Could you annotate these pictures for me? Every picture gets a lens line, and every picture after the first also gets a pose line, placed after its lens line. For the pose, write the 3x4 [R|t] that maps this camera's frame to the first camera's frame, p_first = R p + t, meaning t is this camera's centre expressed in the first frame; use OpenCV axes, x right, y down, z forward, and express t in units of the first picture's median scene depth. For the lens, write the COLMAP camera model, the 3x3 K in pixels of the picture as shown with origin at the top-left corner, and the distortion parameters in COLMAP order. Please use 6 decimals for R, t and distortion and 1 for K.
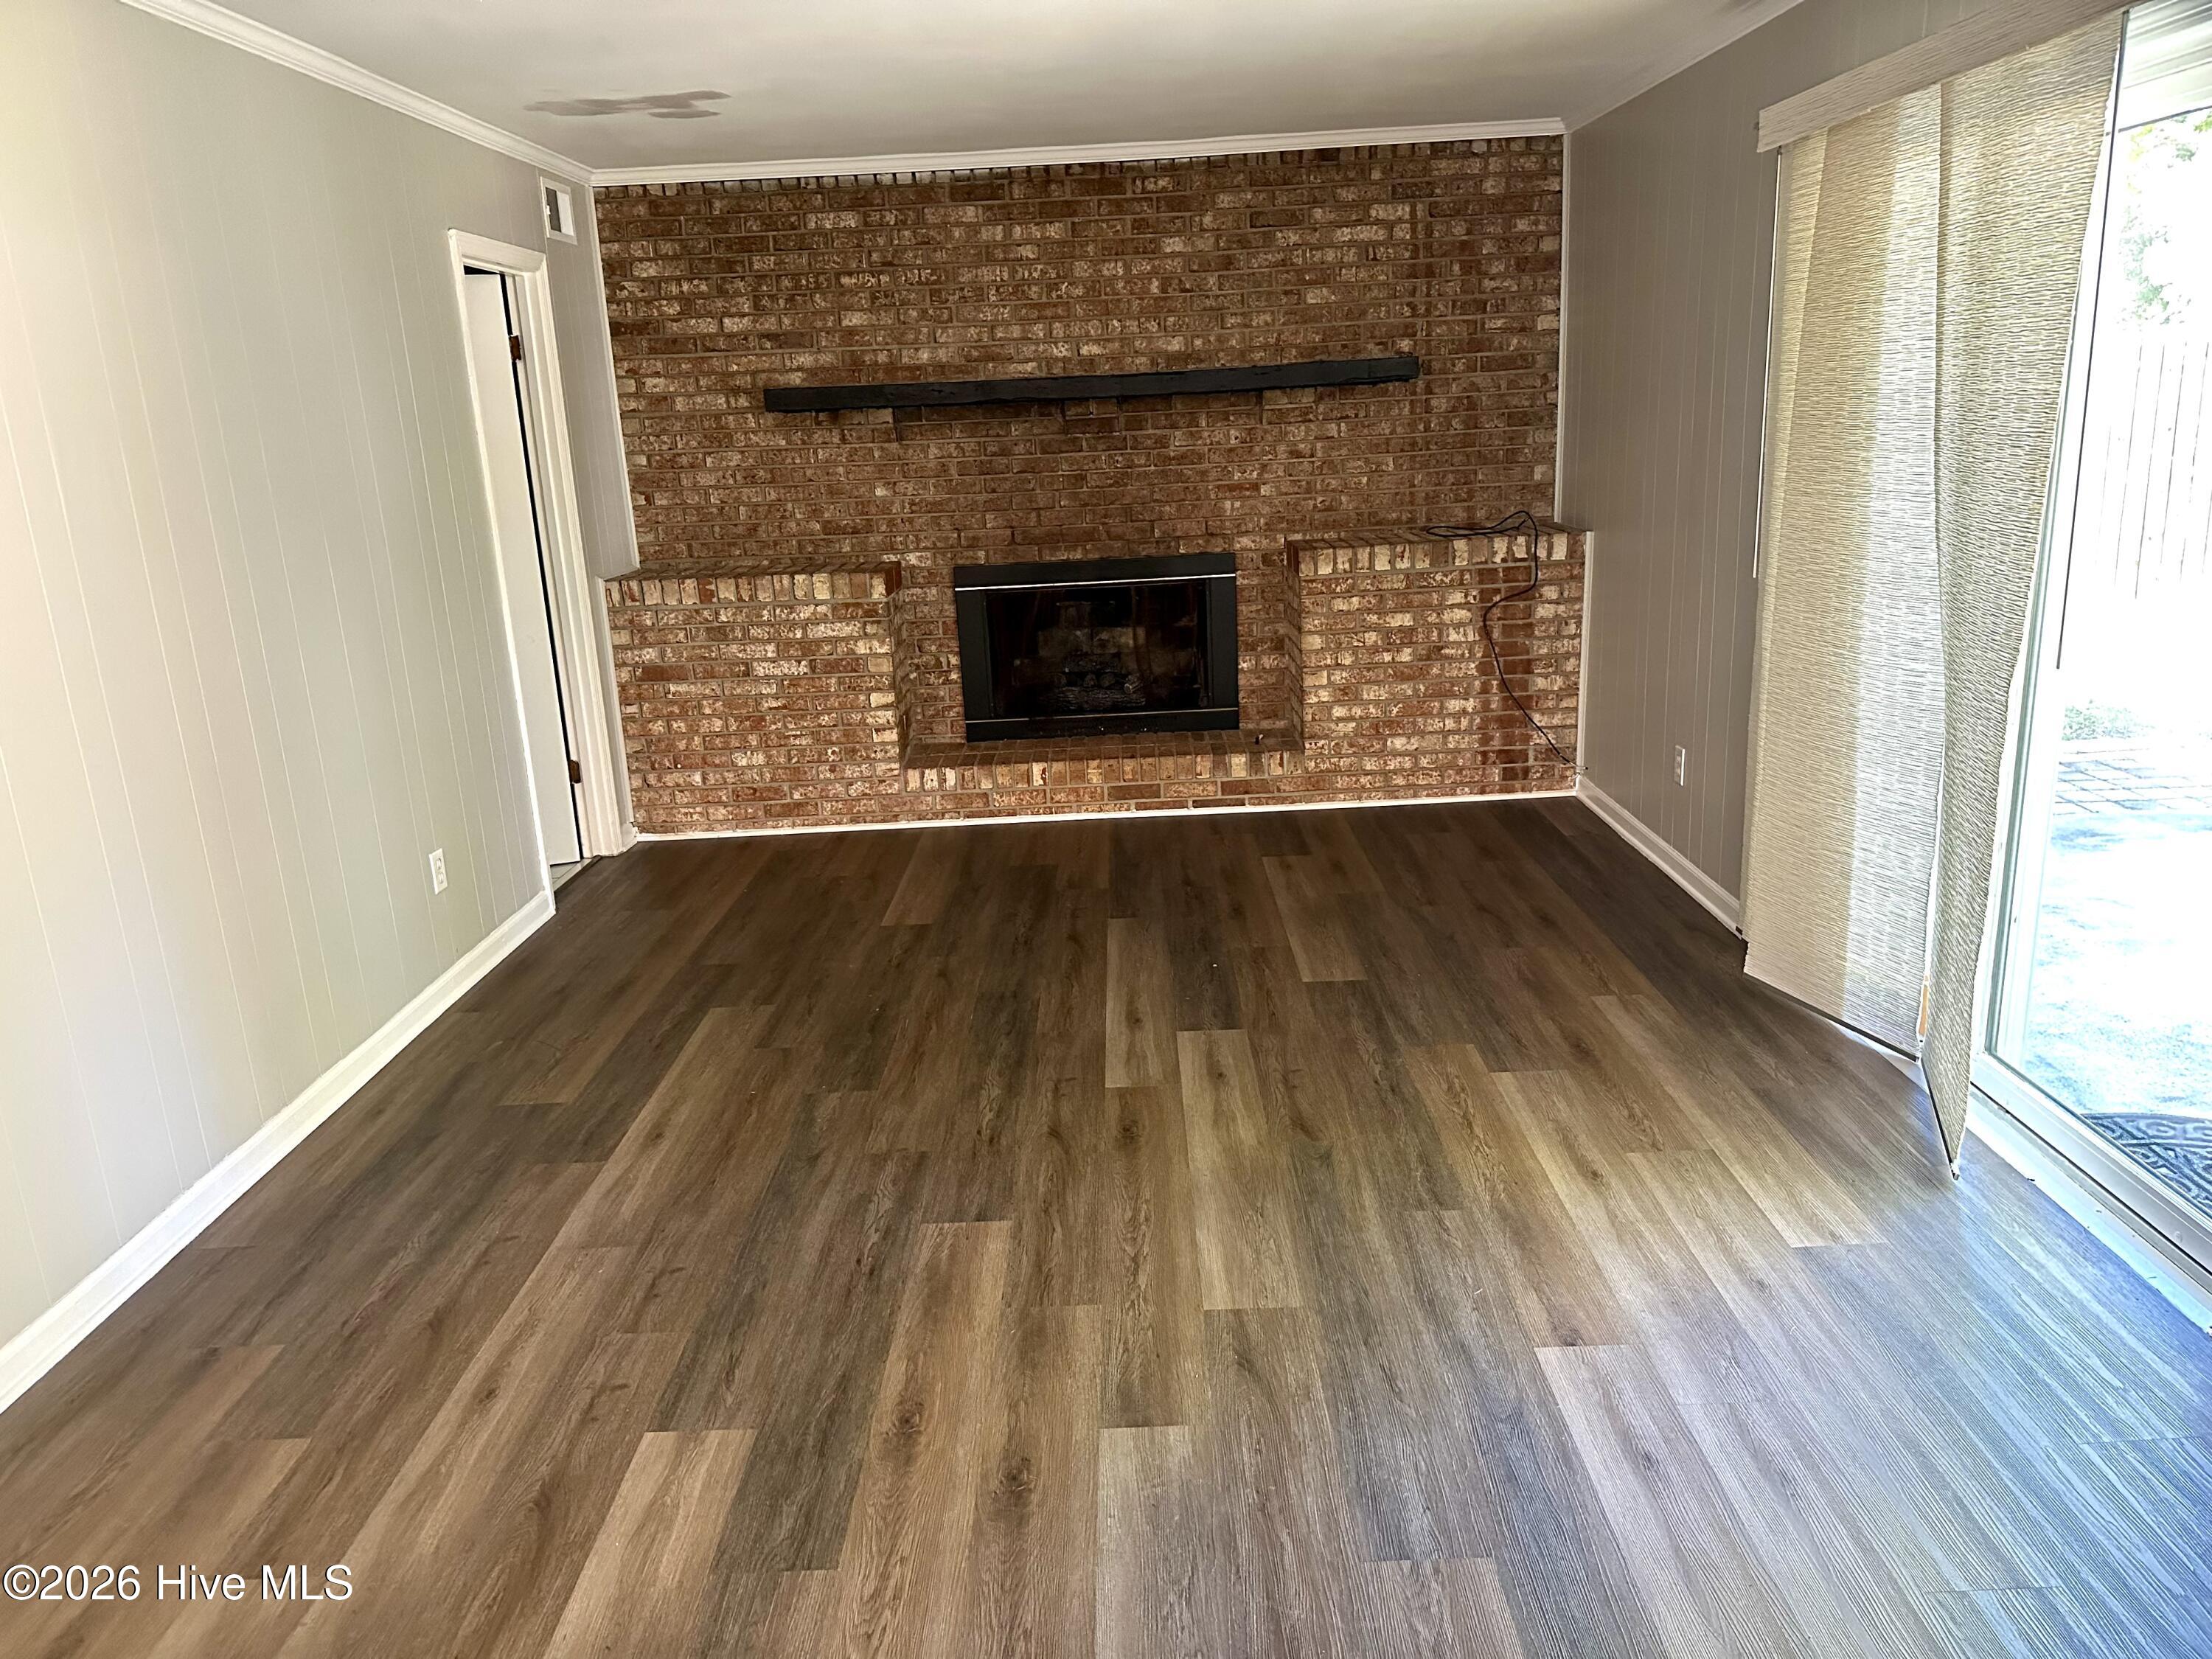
lens RADIAL K [[1531.2, 0, 1101.4], [0, 1531.2, 809.6], [0, 0, 1]] dist [0.050570, -0.064951]
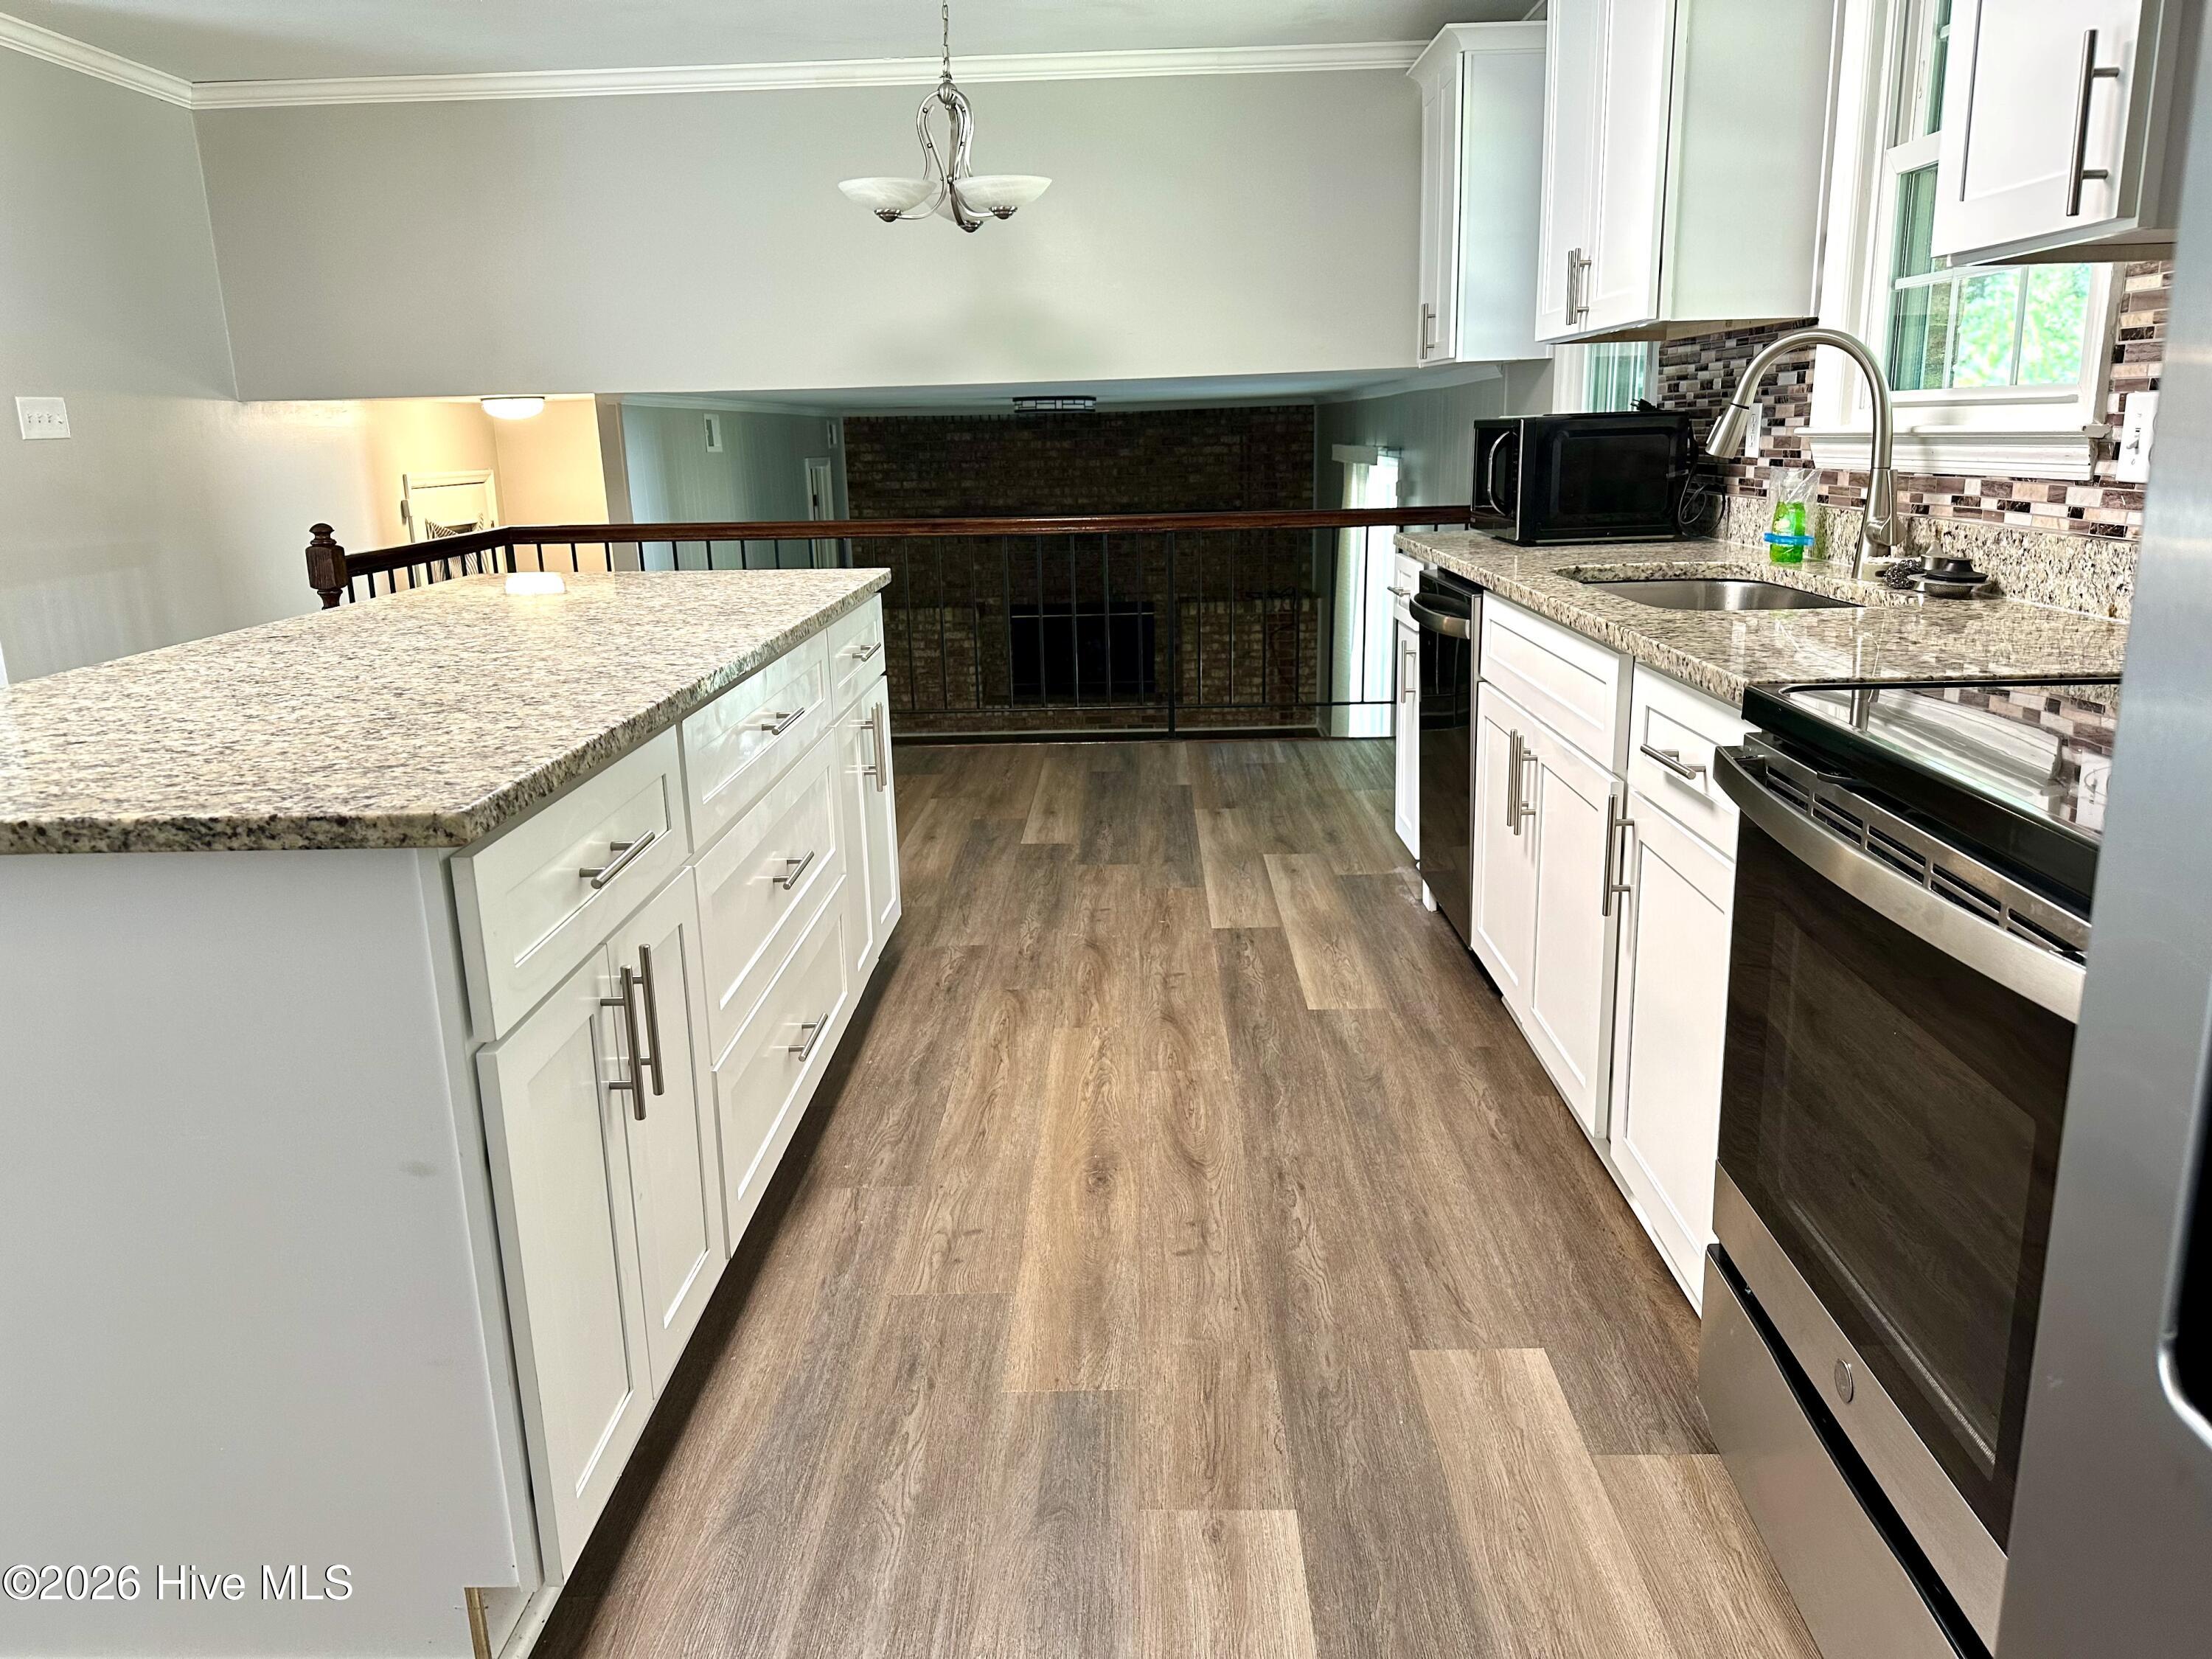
lens RADIAL K [[1531.2, 0, 1094.5], [0, 1531.2, 808.0], [0, 0, 1]] dist [0.050570, -0.064951]
pose [[0.999347, 0.029328, -0.021115, 0.064039], [-0.029638, 0.999455, -0.014535, 0.136893], [0.020677, 0.015152, 0.999671, -1.032913]]
